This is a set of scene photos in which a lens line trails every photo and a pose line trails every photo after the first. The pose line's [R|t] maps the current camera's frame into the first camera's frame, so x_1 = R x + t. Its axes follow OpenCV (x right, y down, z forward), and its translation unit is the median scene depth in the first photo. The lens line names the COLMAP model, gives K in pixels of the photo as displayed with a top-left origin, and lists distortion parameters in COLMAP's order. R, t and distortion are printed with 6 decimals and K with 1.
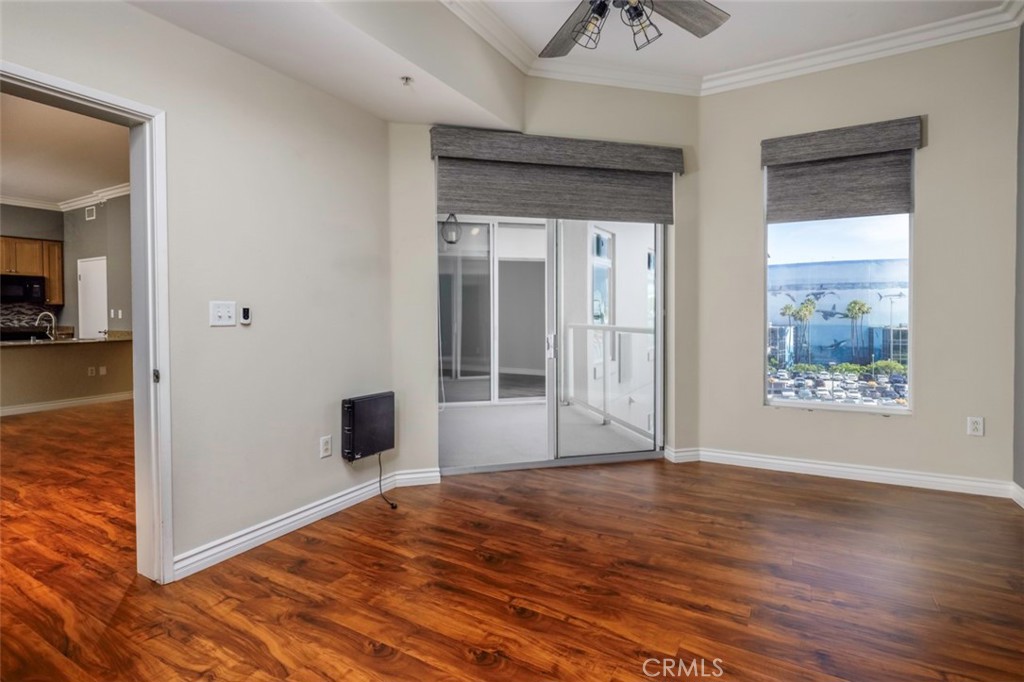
lens RADIAL K [[502.4, 0, 521.9], [0, 502.4, 314.0], [0, 0, 1]] dist [0.002316, 0.000331]
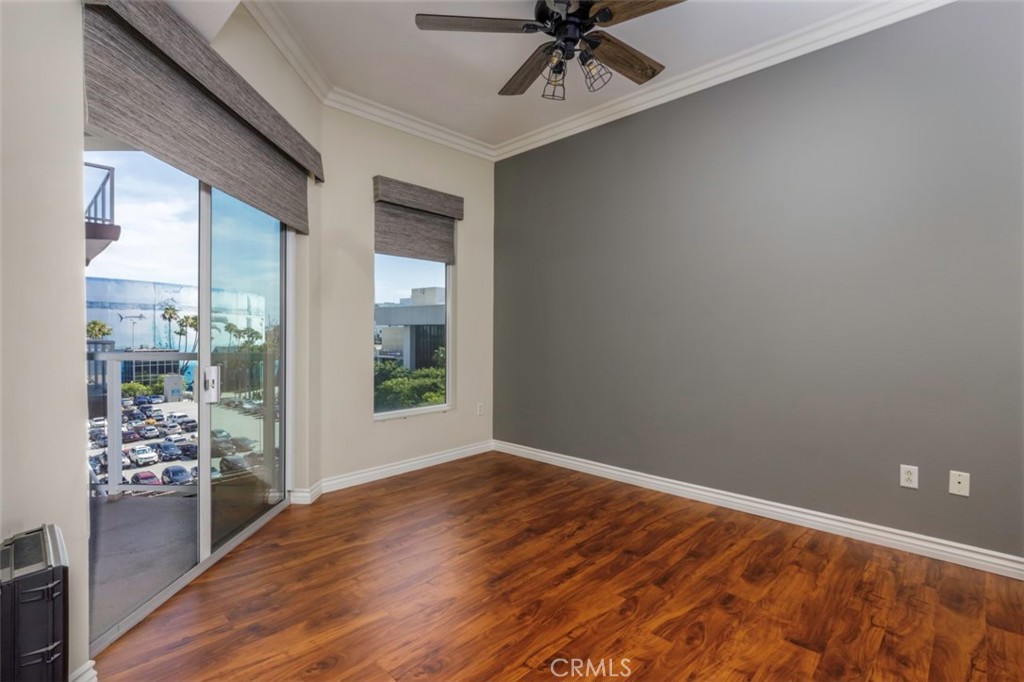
lens RADIAL K [[502.4, 0, 506.7], [0, 502.4, 335.6], [0, 0, 1]] dist [0.002316, 0.000331]
pose [[0.250576, 0.000880, 0.968097, -0.654300], [-0.001404, 0.999999, -0.000546, -0.001885], [-0.968096, -0.001223, 0.250577, 0.614227]]
